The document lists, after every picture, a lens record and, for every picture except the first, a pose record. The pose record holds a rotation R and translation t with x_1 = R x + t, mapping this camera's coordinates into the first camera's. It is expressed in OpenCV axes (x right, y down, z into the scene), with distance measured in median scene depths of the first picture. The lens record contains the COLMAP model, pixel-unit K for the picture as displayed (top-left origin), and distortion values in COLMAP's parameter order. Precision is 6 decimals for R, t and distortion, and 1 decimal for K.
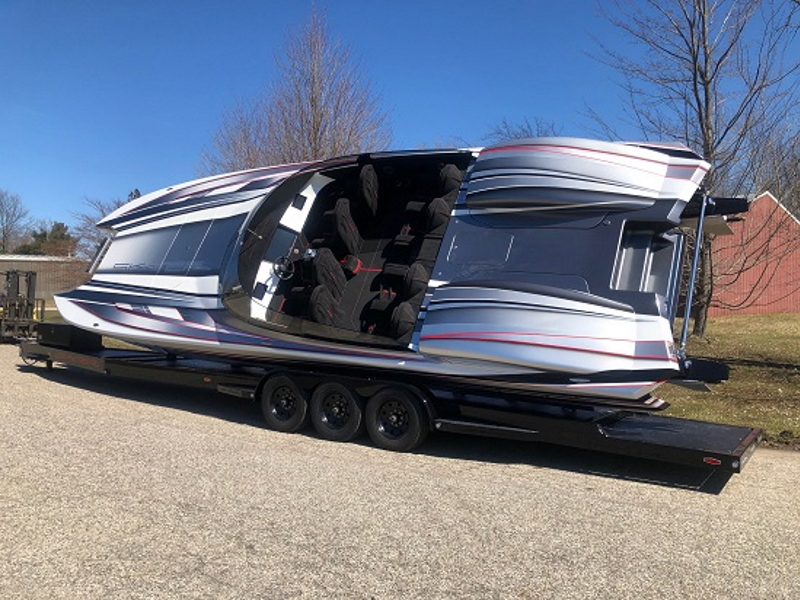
lens RADIAL K [[685.1, 0, 400.0], [0, 685.1, 300.0], [0, 0, 1]] dist [0.061671, 0.000599]
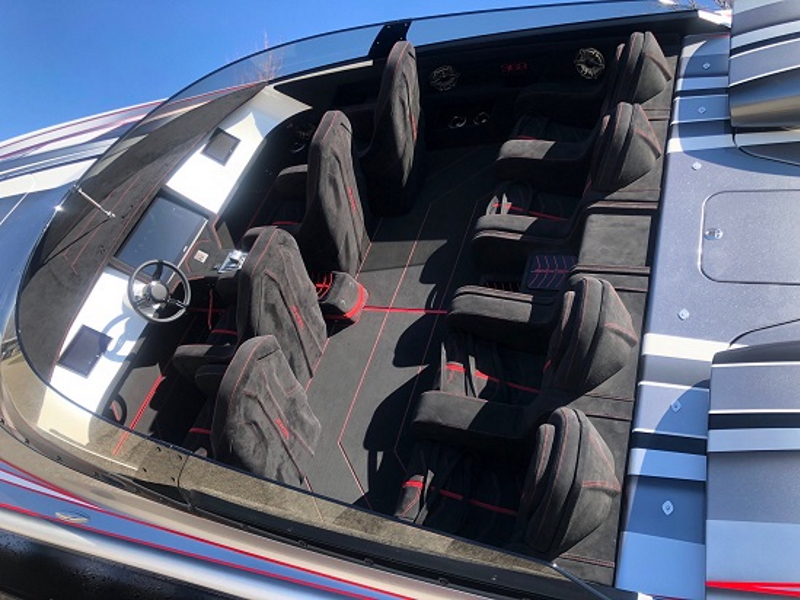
lens RADIAL K [[652.4, 0, 425.7], [0, 652.4, 299.5], [0, 0, 1]] dist [0.000306, 0.002352]
pose [[0.987747, 0.063064, 0.142757, -0.077299], [-0.044258, 0.990357, -0.131276, -0.002743], [-0.149660, 0.123349, 0.981013, 0.631524]]
